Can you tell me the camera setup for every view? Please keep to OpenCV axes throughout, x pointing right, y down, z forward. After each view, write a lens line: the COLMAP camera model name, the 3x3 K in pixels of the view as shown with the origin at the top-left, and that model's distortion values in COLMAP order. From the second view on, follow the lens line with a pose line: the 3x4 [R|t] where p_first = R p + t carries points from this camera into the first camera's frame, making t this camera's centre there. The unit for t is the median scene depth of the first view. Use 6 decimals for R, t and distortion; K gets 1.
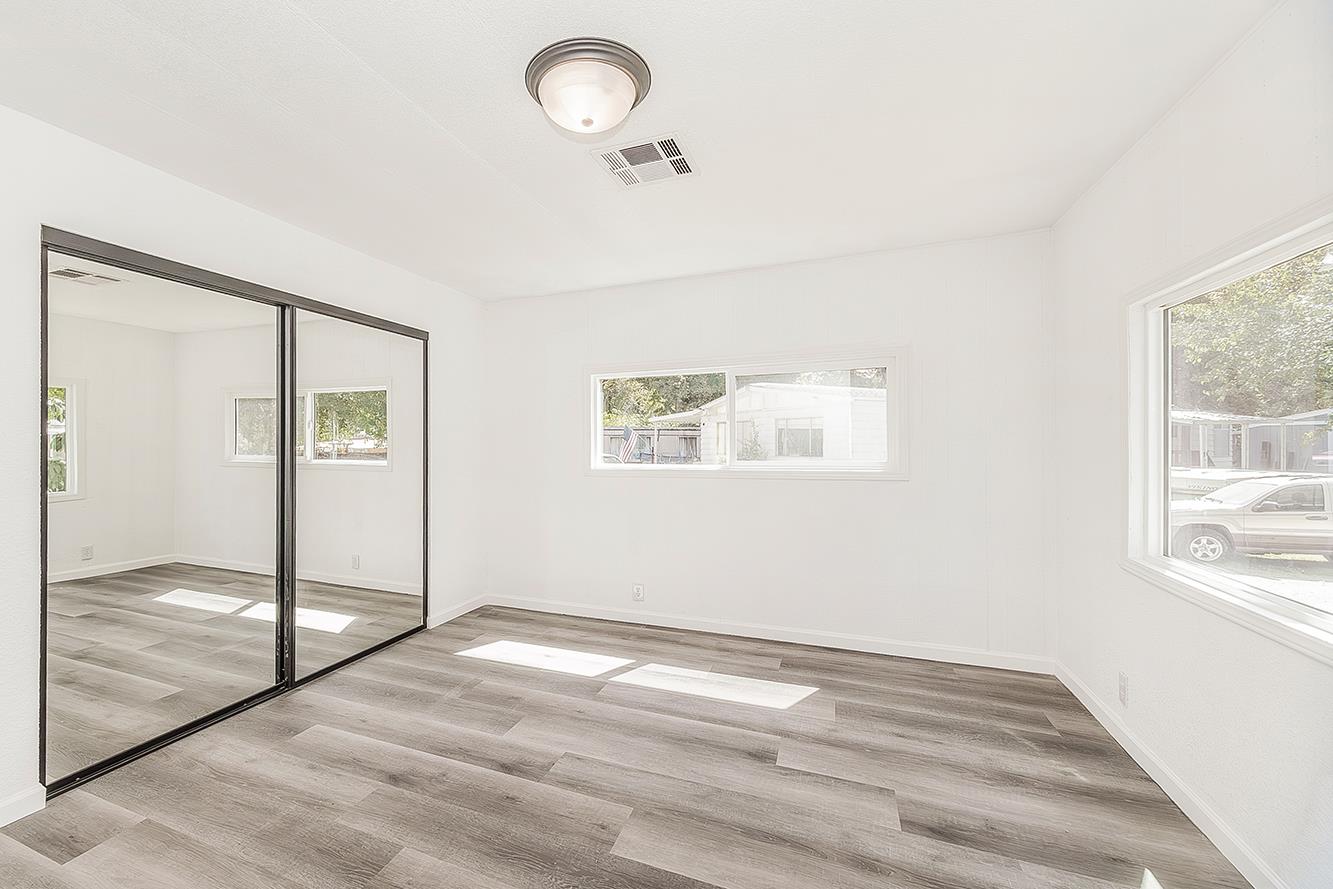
lens RADIAL K [[510.0, 0, 660.8], [0, 510.0, 441.5], [0, 0, 1]] dist [-0.000021, 0.000055]
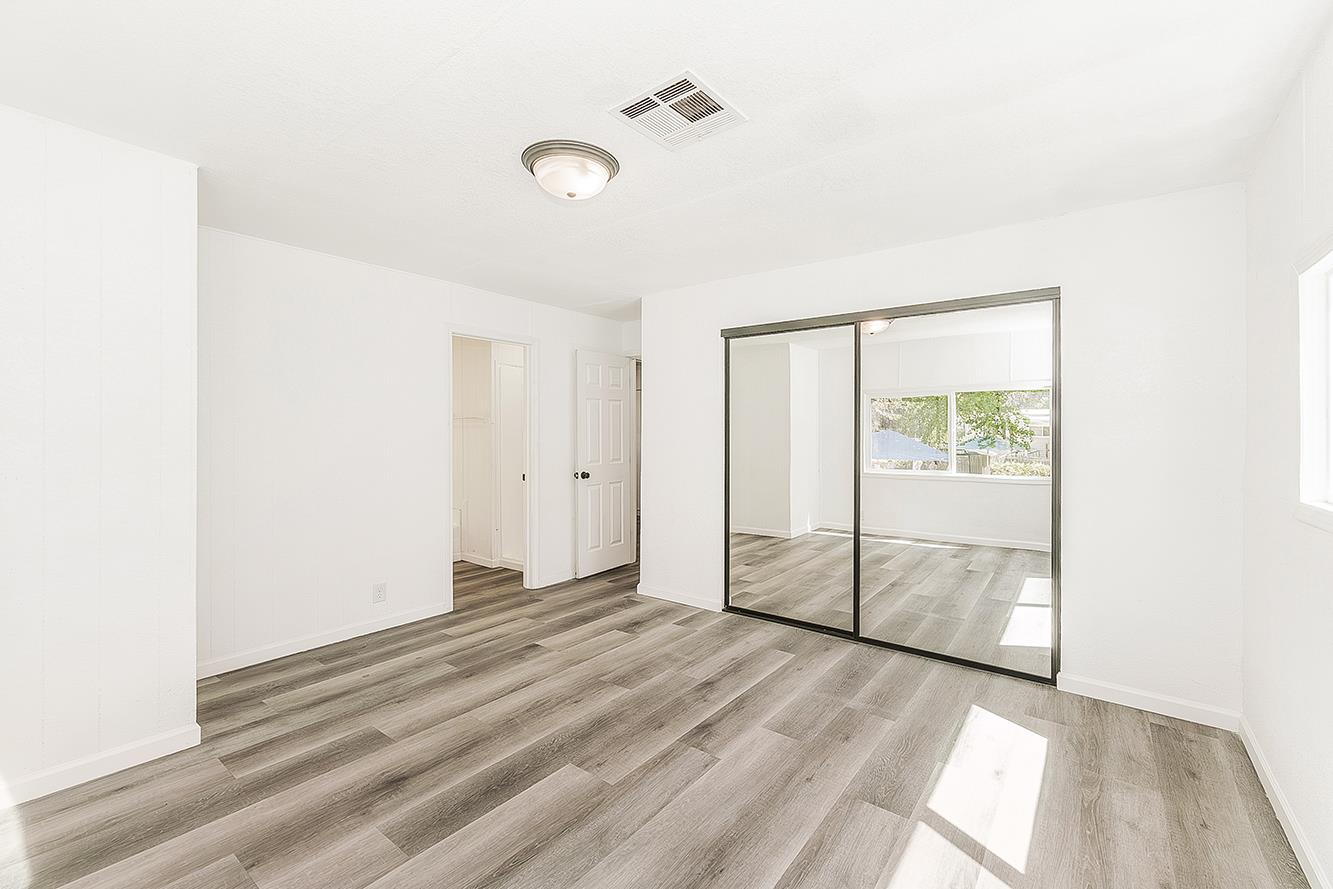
lens RADIAL K [[555.9, 0, 658.7], [0, 555.9, 440.3], [0, 0, 1]] dist [0.004840, -0.000165]
pose [[-0.293097, 0.012418, -0.956002, 0.753617], [0.000828, 0.999919, 0.012735, -0.005690], [0.956082, 0.002941, -0.293083, 1.064126]]
